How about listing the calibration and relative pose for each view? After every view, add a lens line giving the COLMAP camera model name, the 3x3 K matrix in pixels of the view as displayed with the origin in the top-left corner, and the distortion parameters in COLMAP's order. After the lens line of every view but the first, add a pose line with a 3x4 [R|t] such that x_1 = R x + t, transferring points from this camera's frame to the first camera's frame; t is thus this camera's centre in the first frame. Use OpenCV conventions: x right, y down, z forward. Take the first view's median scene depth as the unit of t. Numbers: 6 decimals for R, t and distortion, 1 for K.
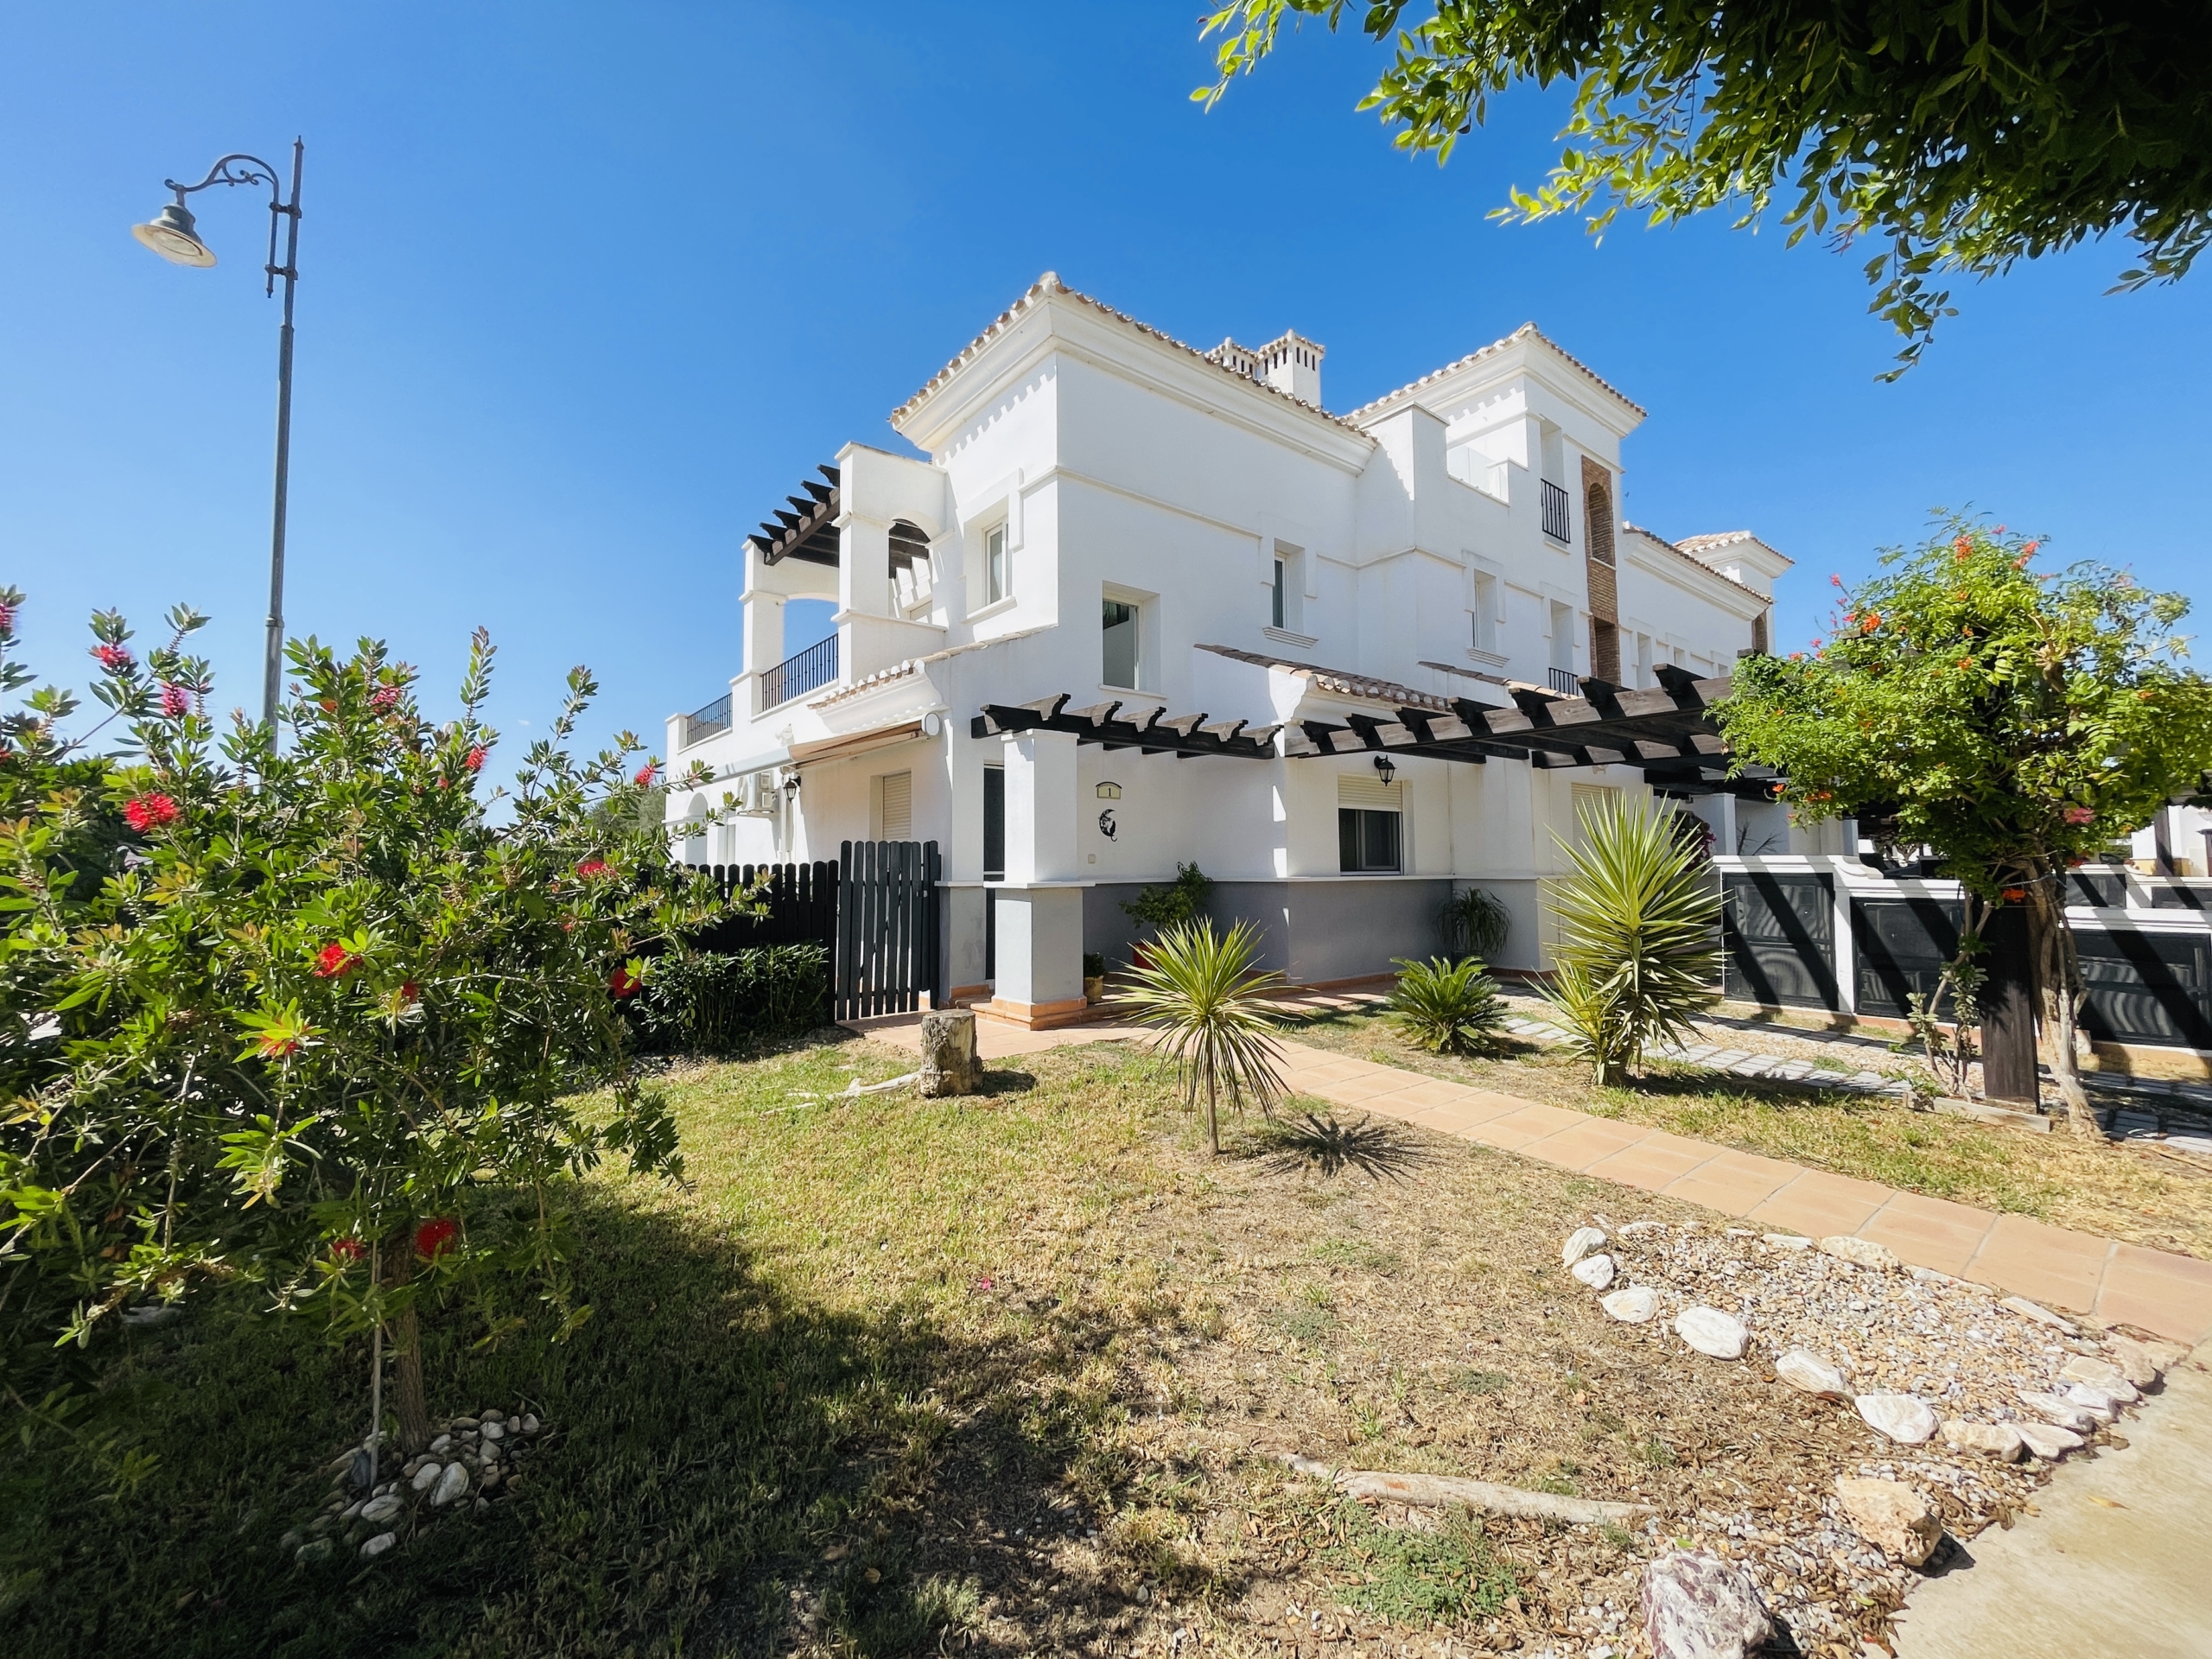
lens RADIAL K [[890.8, 0, 1104.5], [0, 890.8, 823.9], [0, 0, 1]] dist [0.000613, -0.000127]
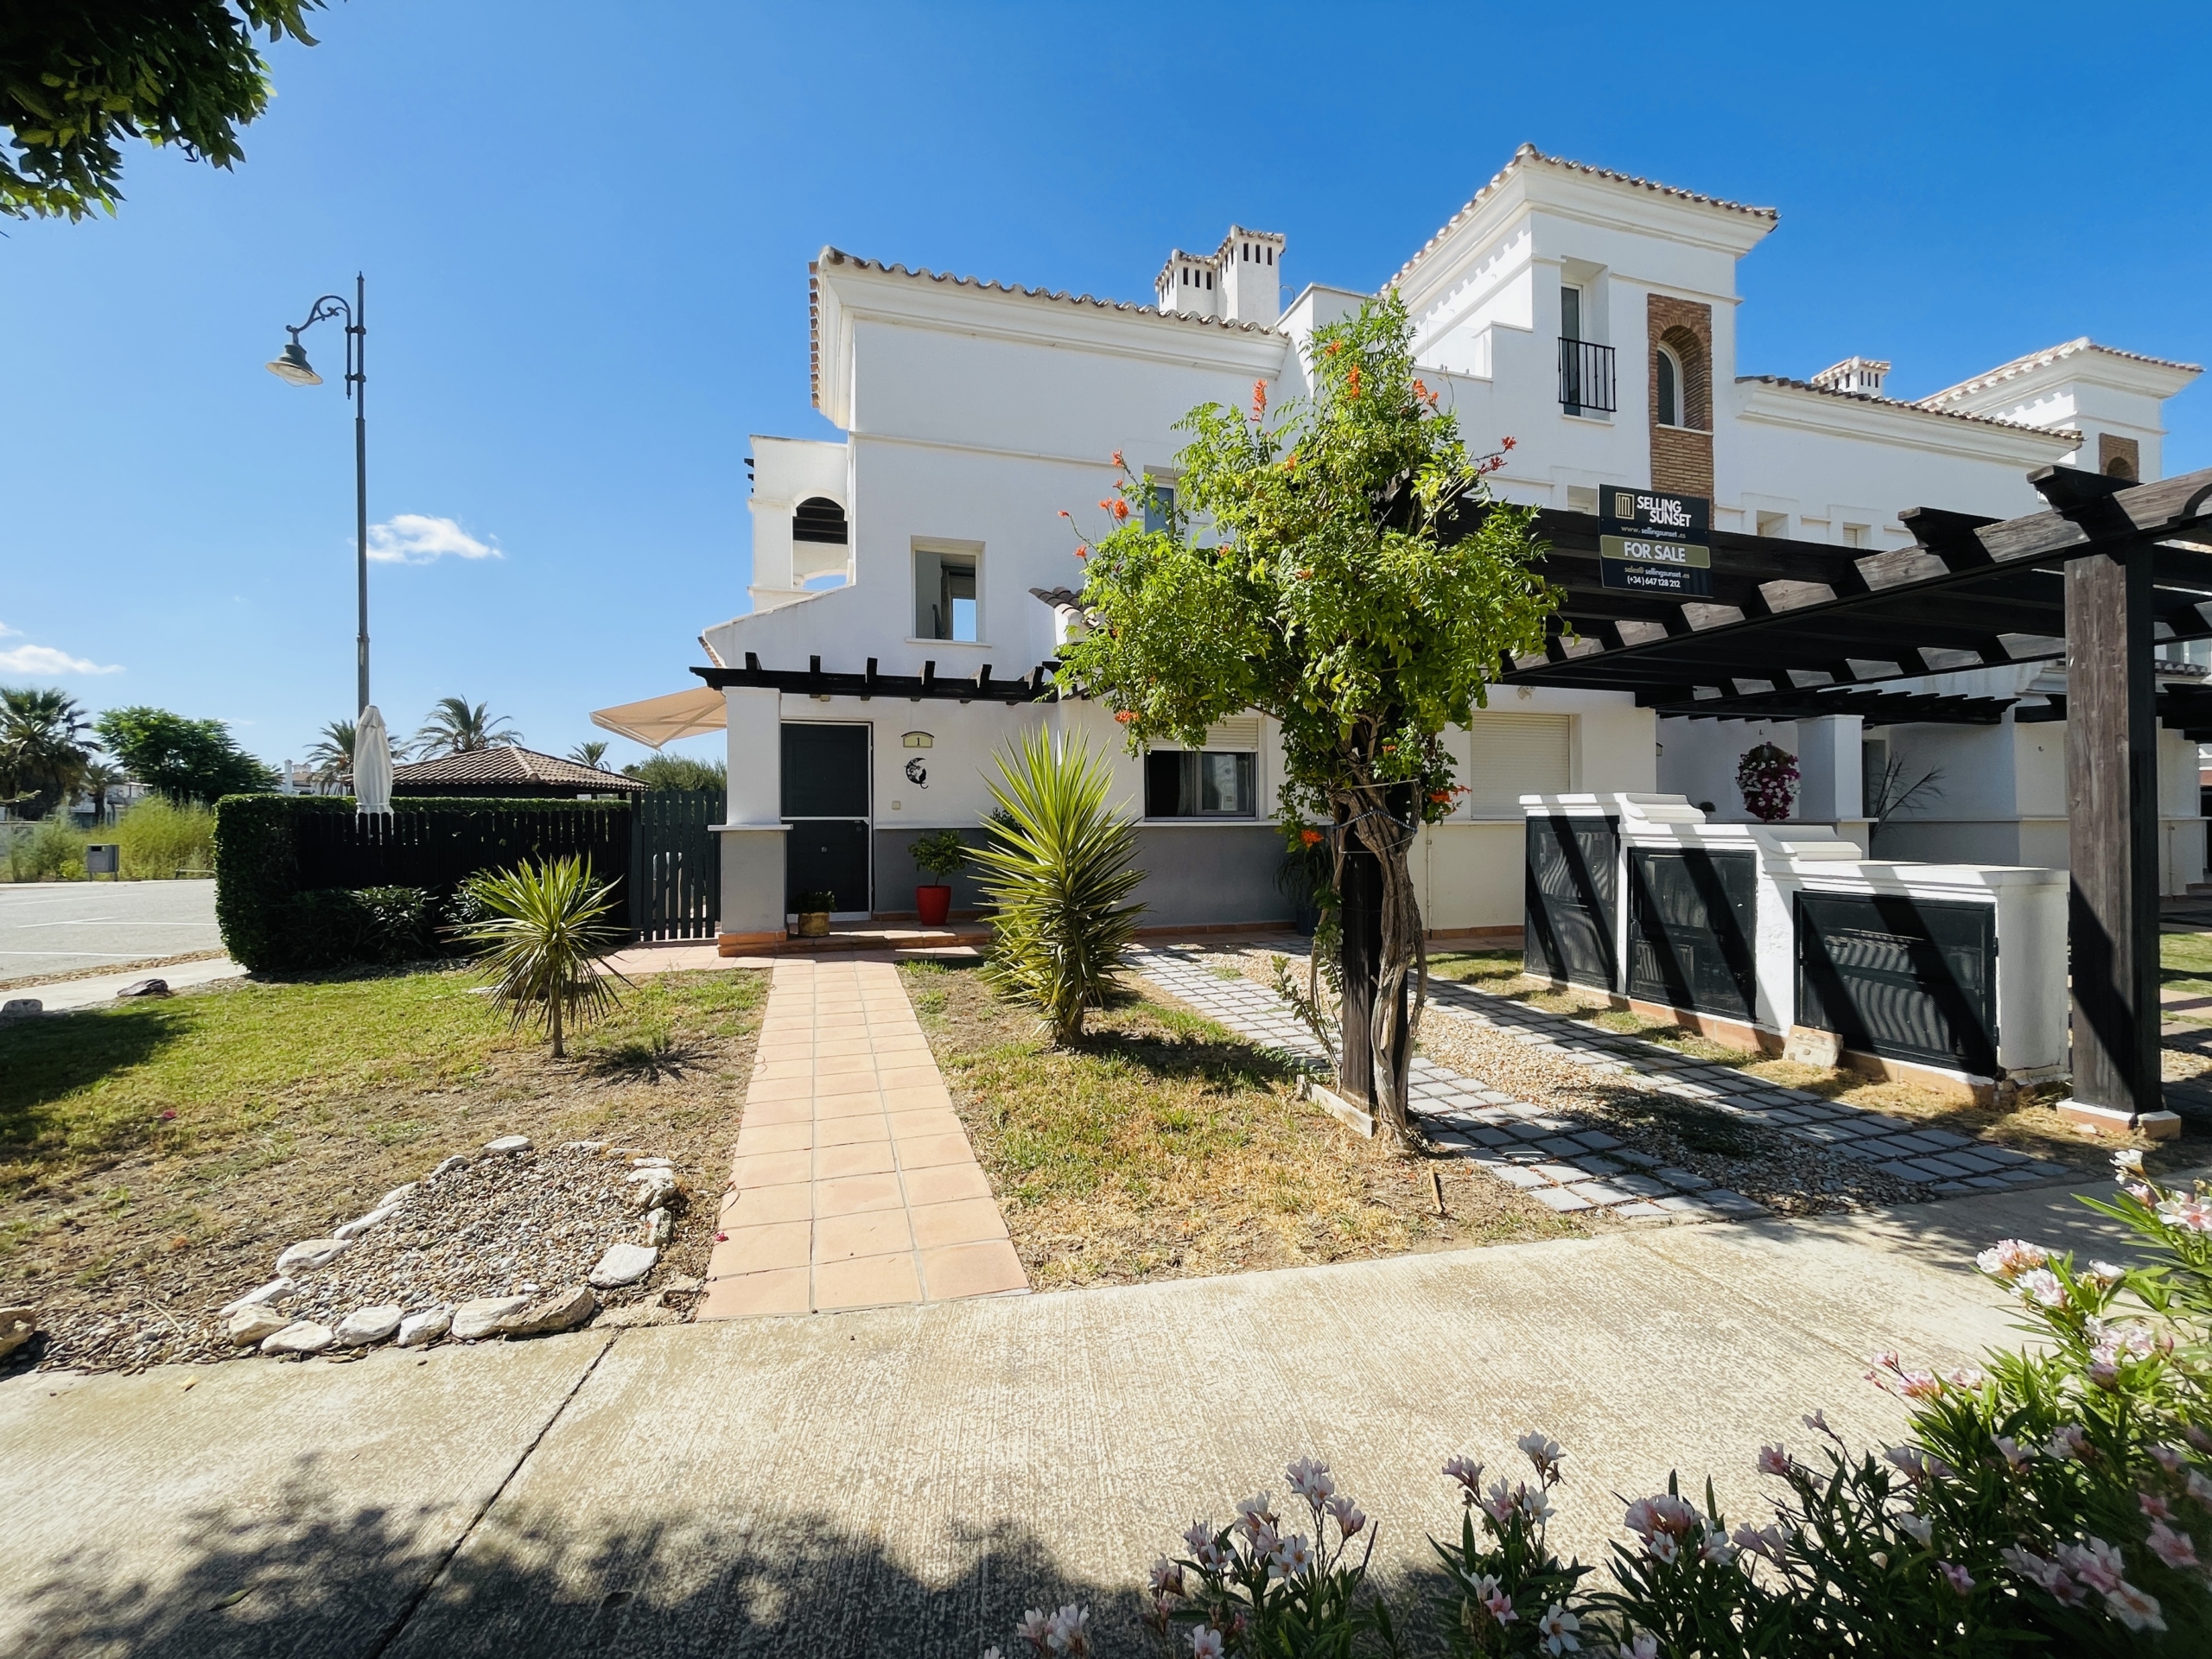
lens RADIAL K [[893.9, 0, 1095.8], [0, 893.9, 819.1], [0, 0, 1]] dist [0.001200, 0.000599]
pose [[0.932566, -0.001712, -0.360996, 0.621691], [0.018344, 0.998922, 0.042651, 0.015440], [0.360534, -0.046396, 0.931591, 0.104957]]
